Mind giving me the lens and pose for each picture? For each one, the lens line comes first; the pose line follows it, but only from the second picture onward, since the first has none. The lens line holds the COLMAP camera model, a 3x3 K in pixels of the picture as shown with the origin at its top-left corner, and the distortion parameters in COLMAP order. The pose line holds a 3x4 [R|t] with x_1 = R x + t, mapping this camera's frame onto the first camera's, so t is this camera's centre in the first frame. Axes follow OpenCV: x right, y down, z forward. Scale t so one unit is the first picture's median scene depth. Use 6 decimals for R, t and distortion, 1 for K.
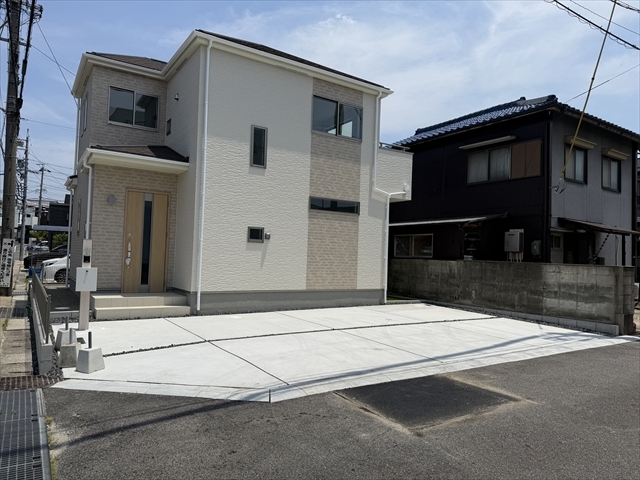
lens RADIAL K [[446.9, 0, 318.1], [0, 446.9, 241.9], [0, 0, 1]] dist [0.060027, -0.070271]
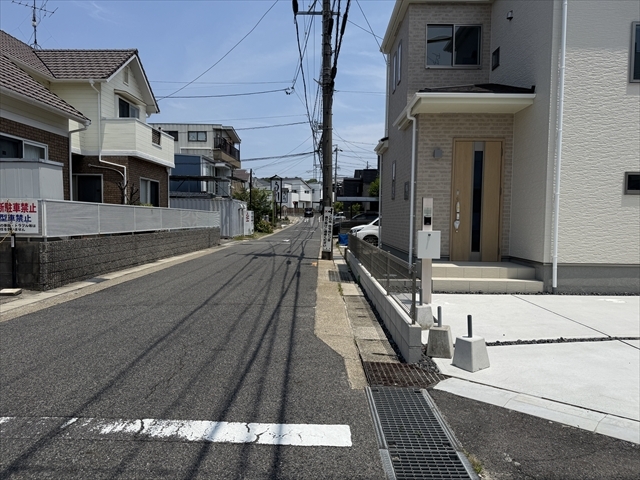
lens RADIAL K [[446.9, 0, 319.4], [0, 446.9, 239.8], [0, 0, 1]] dist [0.060027, -0.070271]
pose [[0.834913, 0.002321, -0.550376, -0.155192], [0.035000, 0.997743, 0.057302, 0.013001], [0.549267, -0.067105, 0.832948, 0.133505]]
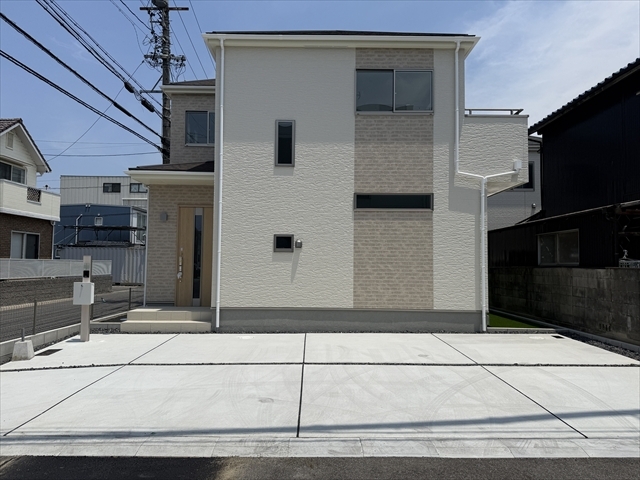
lens RADIAL K [[446.9, 0, 317.6], [0, 446.9, 240.6], [0, 0, 1]] dist [0.060027, -0.070271]
pose [[0.839312, -0.053003, -0.541060, 0.364067], [0.035932, 0.998468, -0.042071, 0.016573], [0.542461, 0.015870, 0.839931, 0.283415]]
